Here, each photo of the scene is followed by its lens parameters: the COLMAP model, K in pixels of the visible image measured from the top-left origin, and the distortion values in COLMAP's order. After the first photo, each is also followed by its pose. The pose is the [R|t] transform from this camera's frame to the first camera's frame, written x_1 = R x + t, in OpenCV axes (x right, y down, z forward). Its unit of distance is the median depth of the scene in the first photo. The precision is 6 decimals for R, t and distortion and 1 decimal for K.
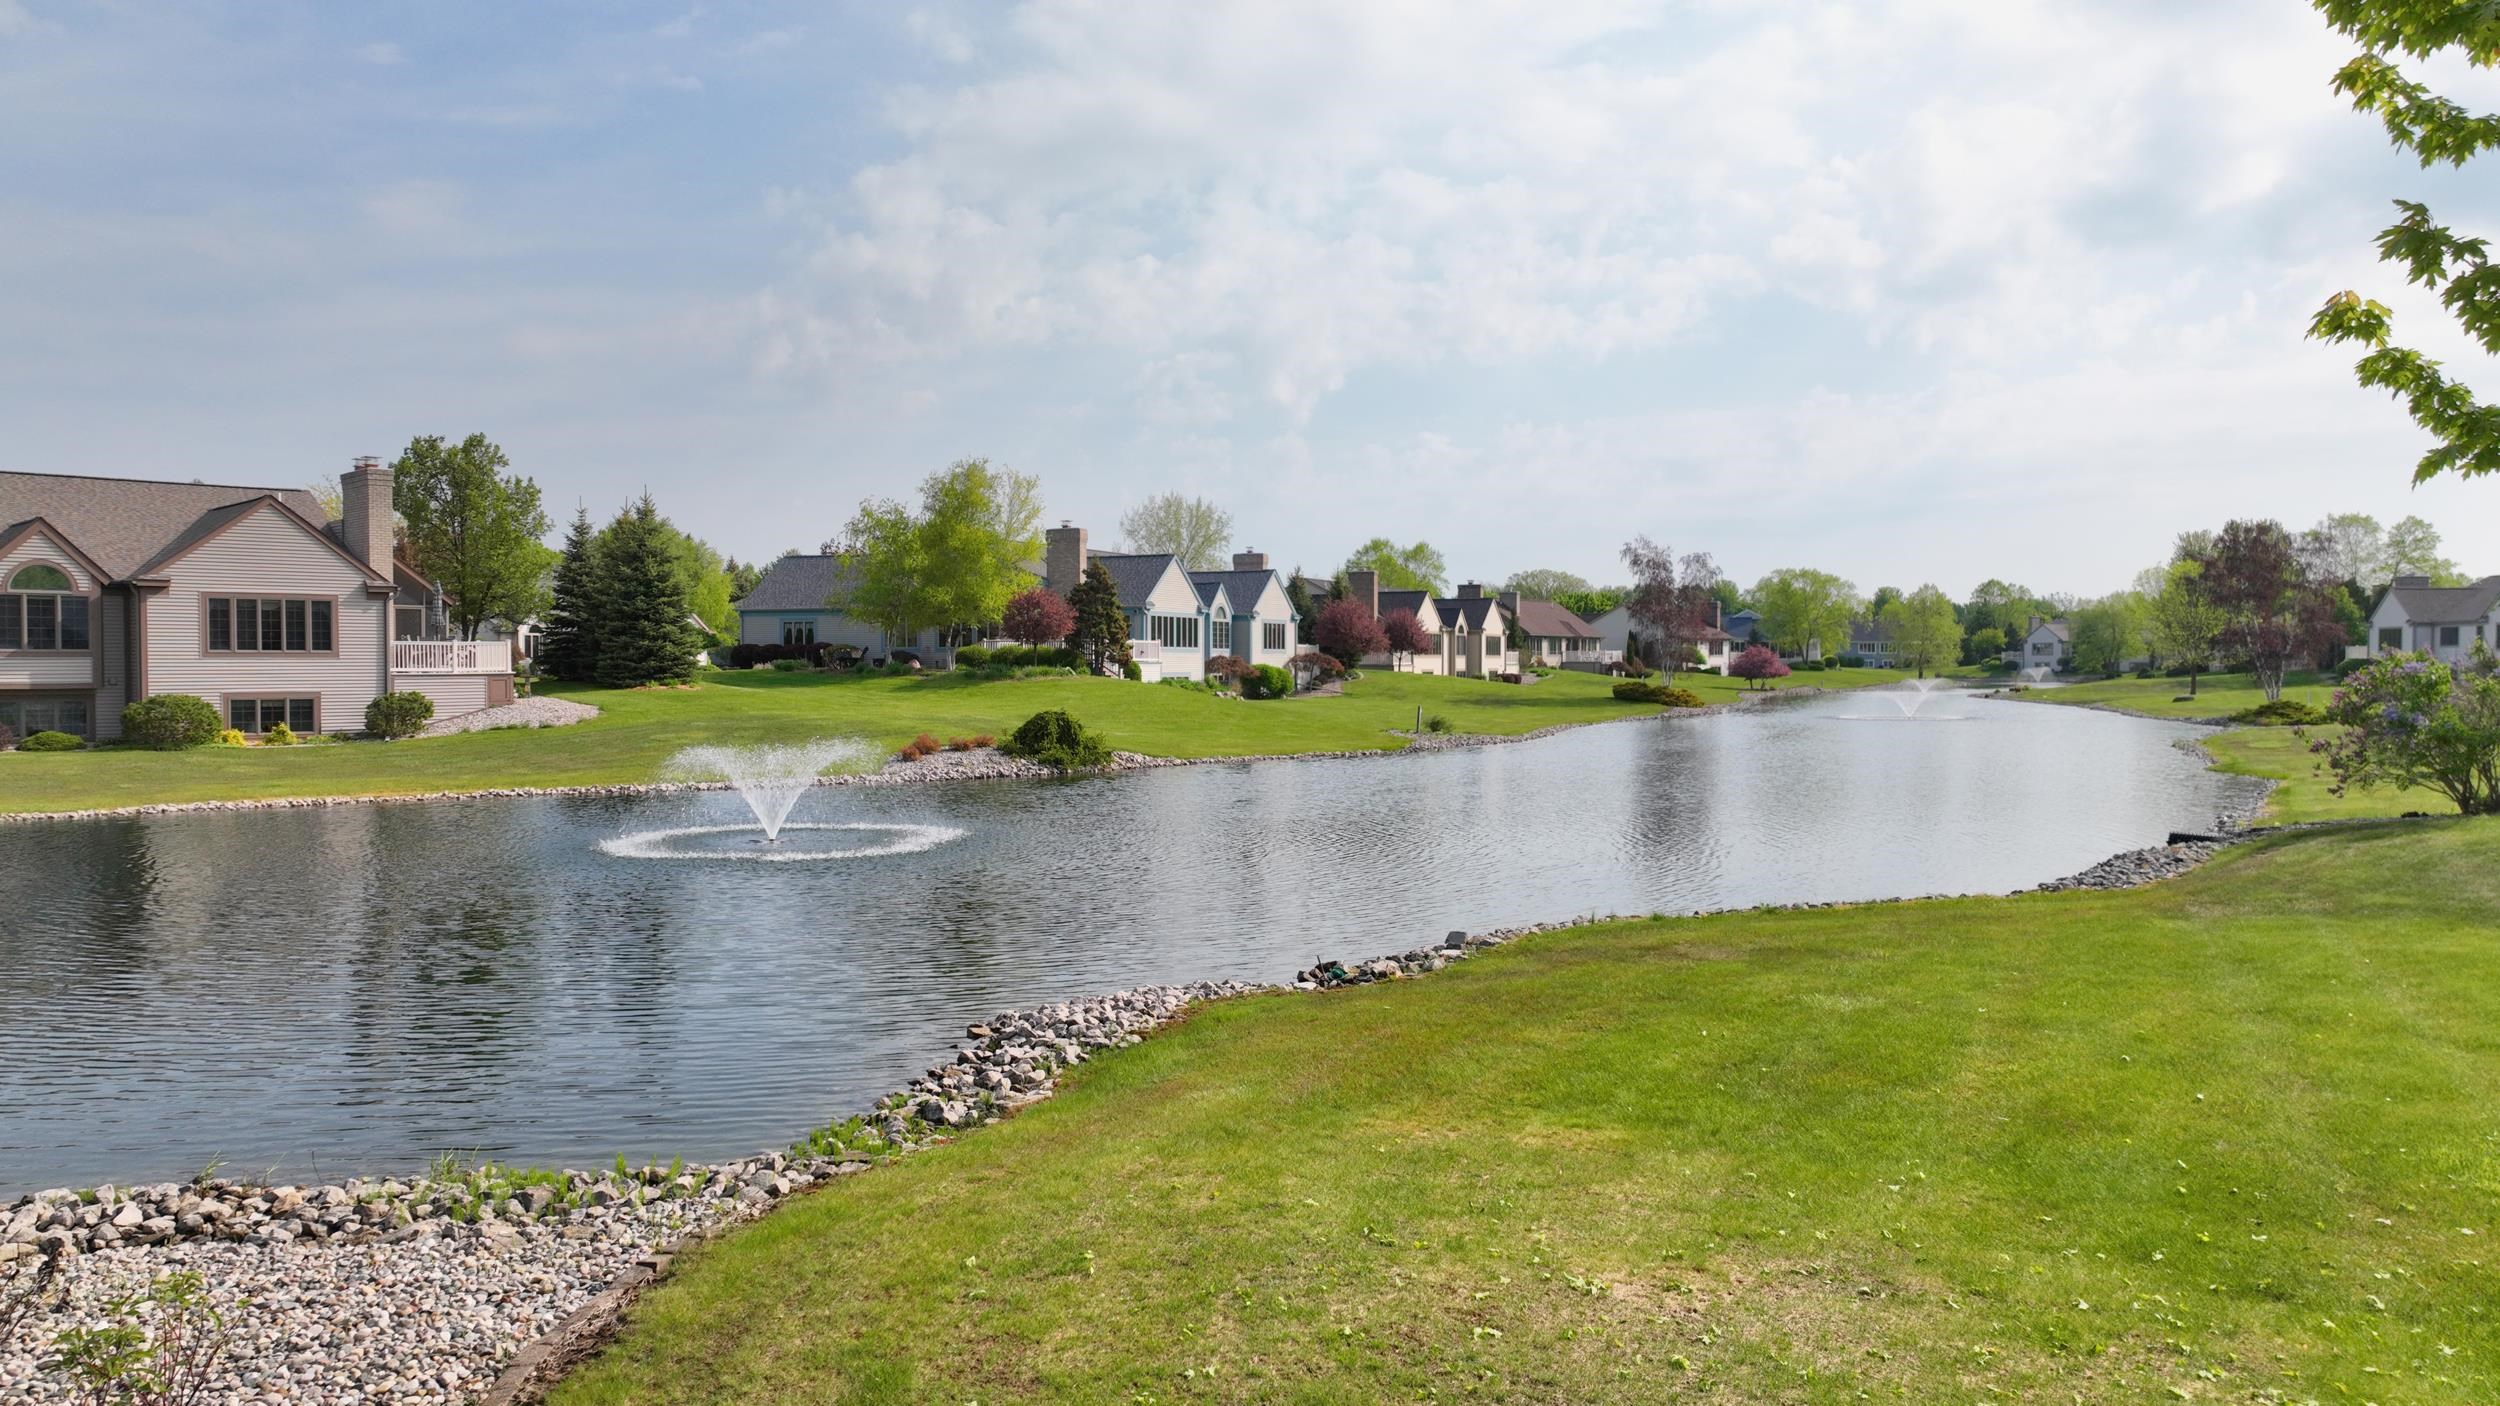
lens RADIAL K [[1762.3, 0, 1250.0], [0, 1762.3, 703.0], [0, 0, 1]] dist [0.002373, 0.012784]
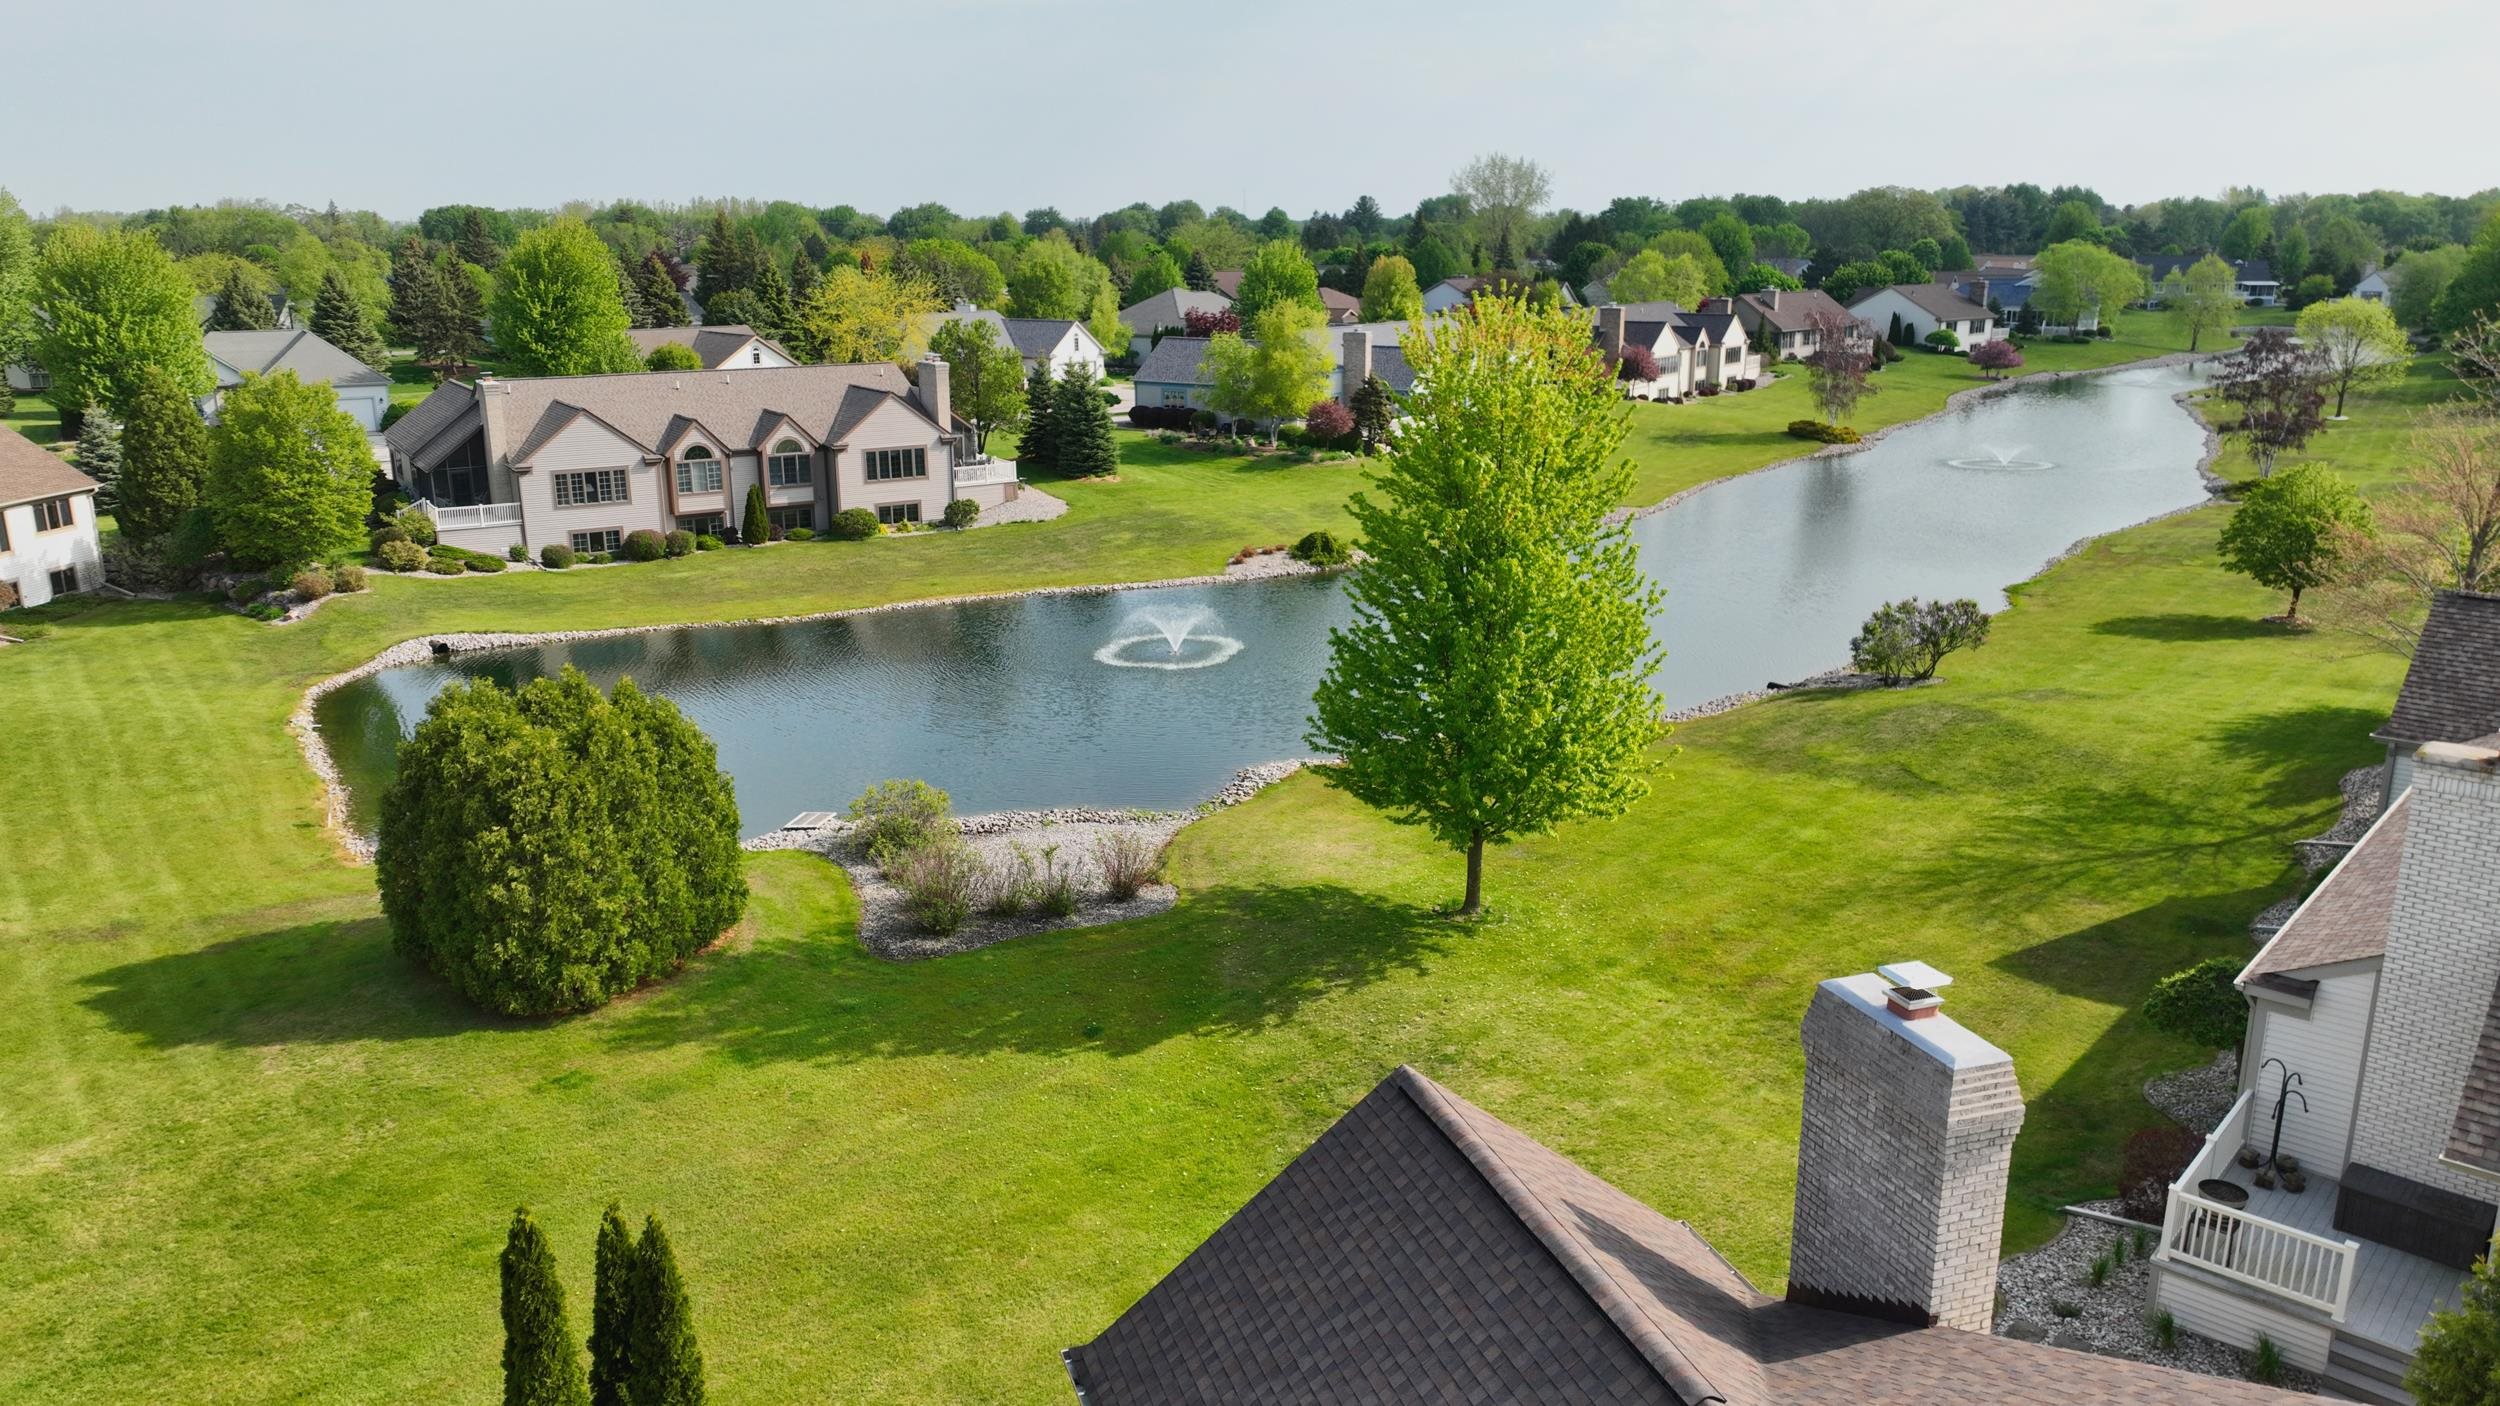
lens RADIAL K [[1757.8, 0, 1250.0], [0, 1757.8, 703.0], [0, 0, 1]] dist [0.008019, -0.000587]
pose [[0.979411, 0.049953, -0.195600, 0.108996], [-0.001409, 0.970571, 0.240812, -0.159091], [0.201873, -0.235578, 0.950658, -0.459265]]
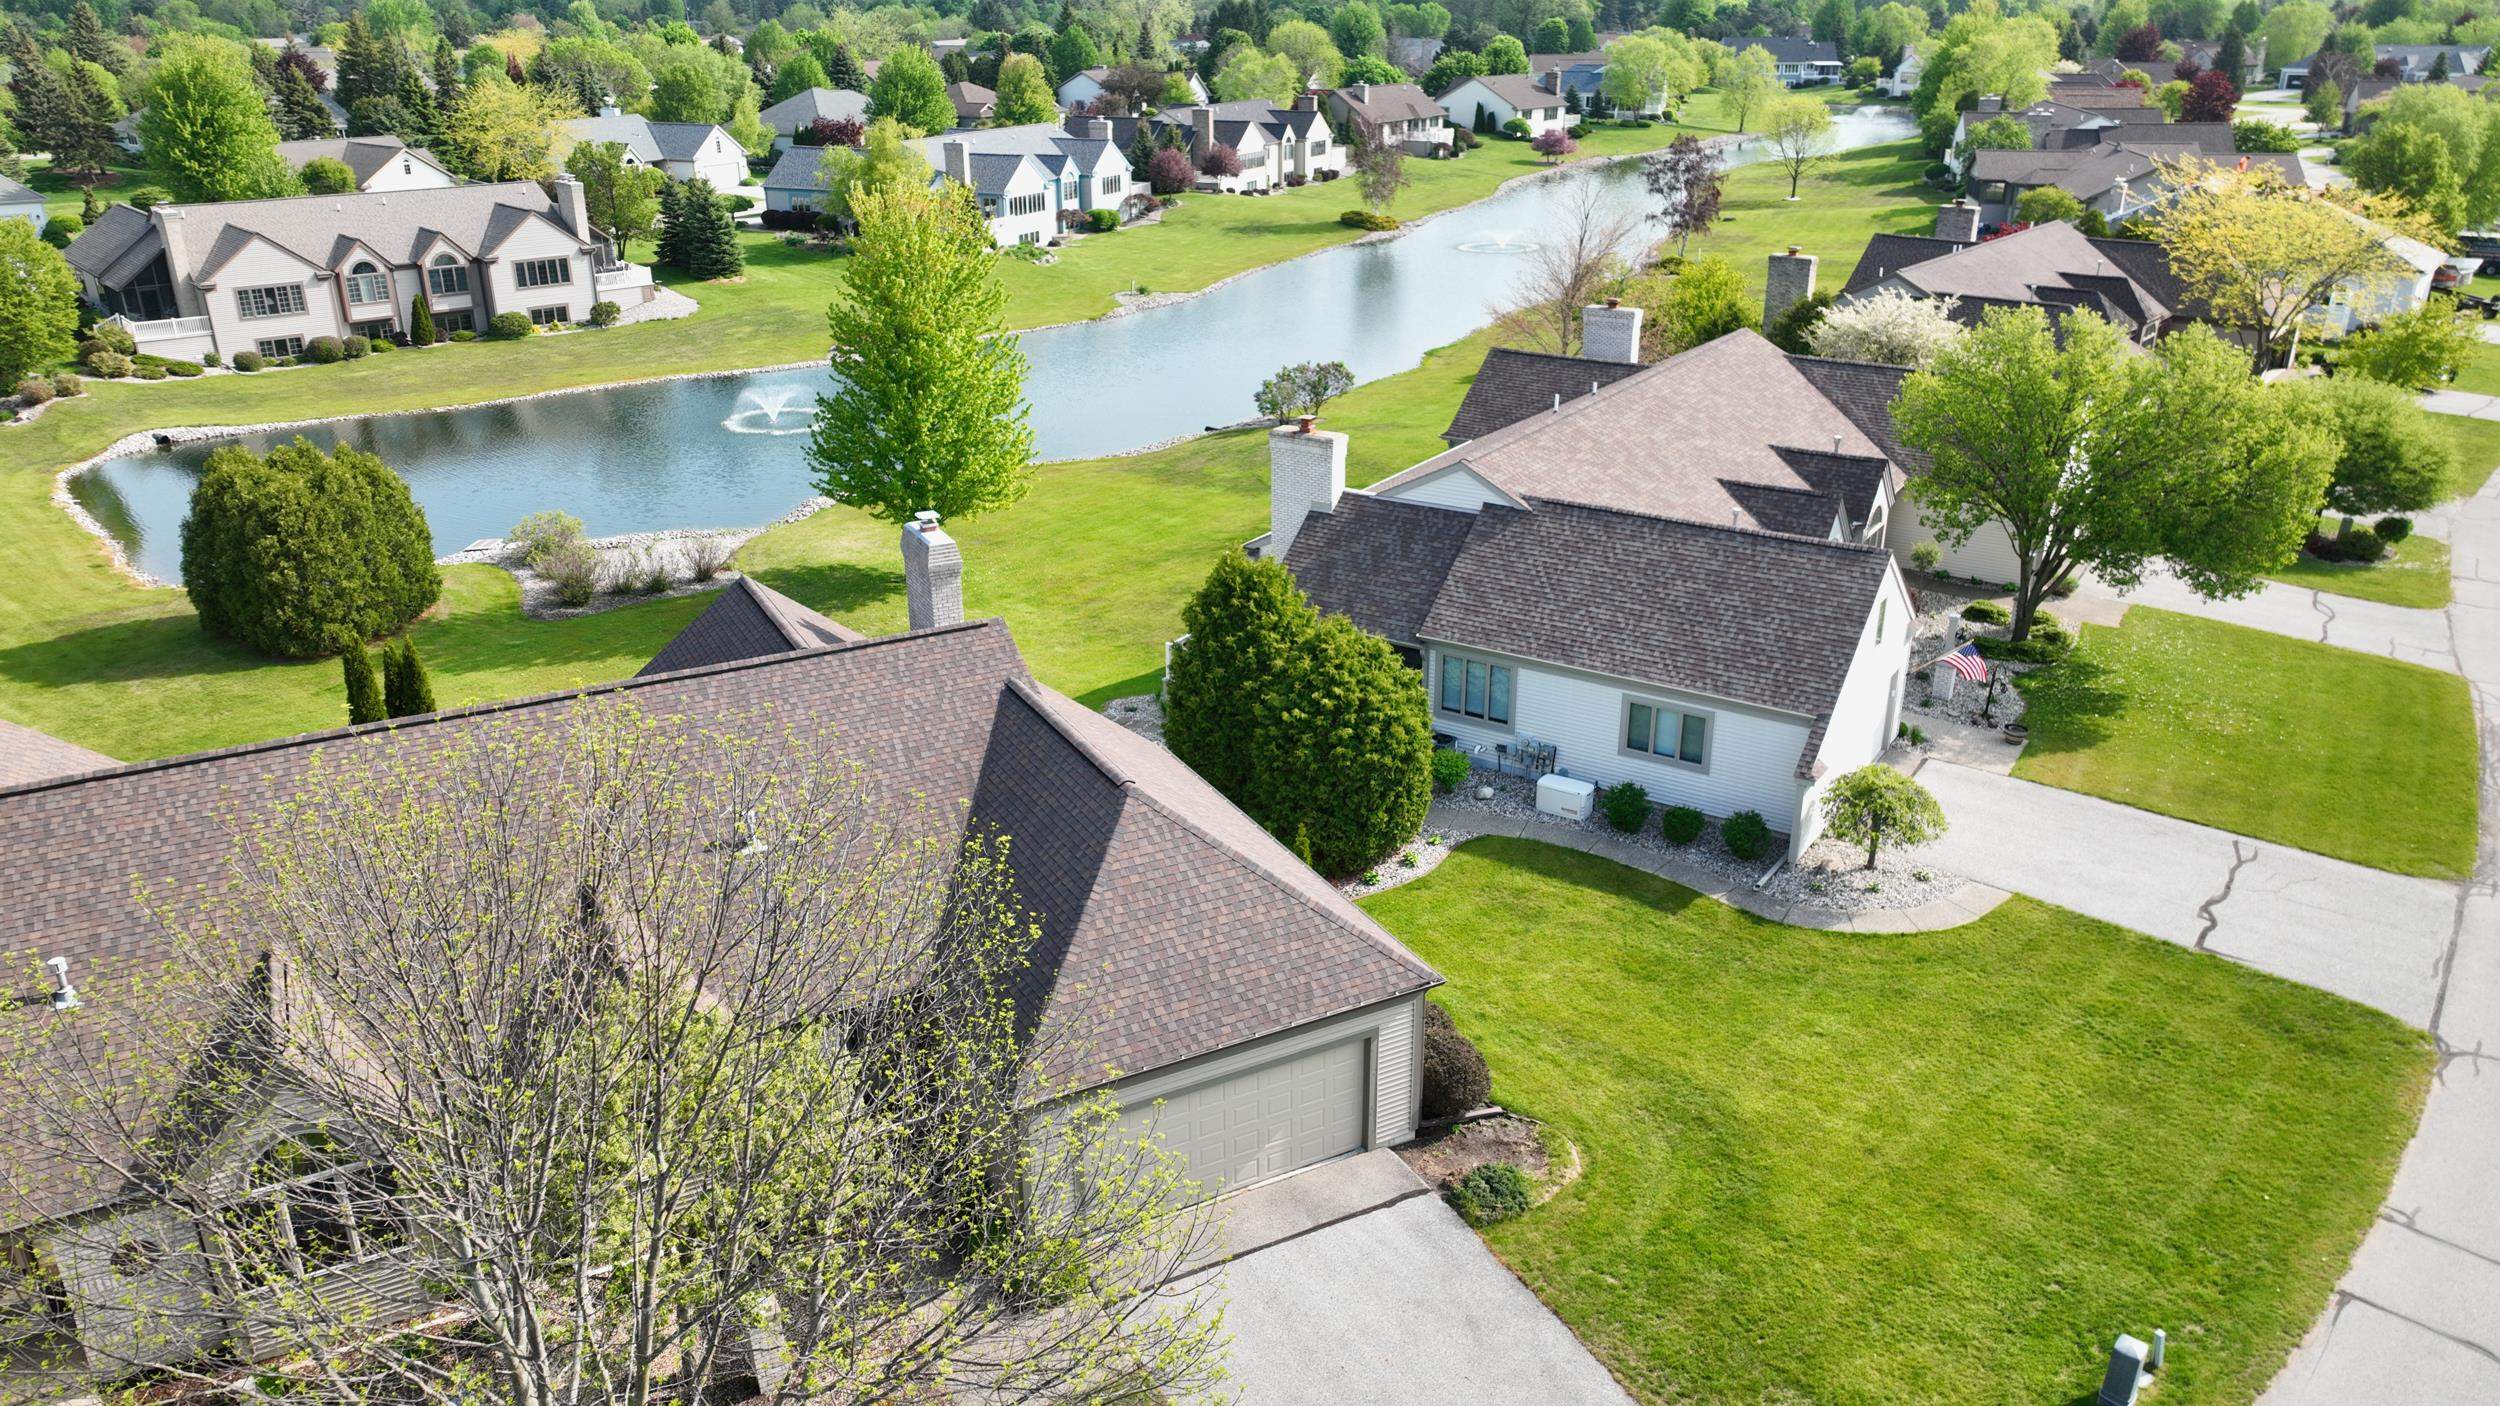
lens RADIAL K [[1762.3, 0, 1250.0], [0, 1762.3, 703.0], [0, 0, 1]] dist [0.002373, 0.012784]
pose [[0.999040, 0.013641, -0.041630, 0.259950], [0.002189, 0.933552, 0.358436, -0.211855], [0.043754, -0.358183, 0.932626, -0.748519]]
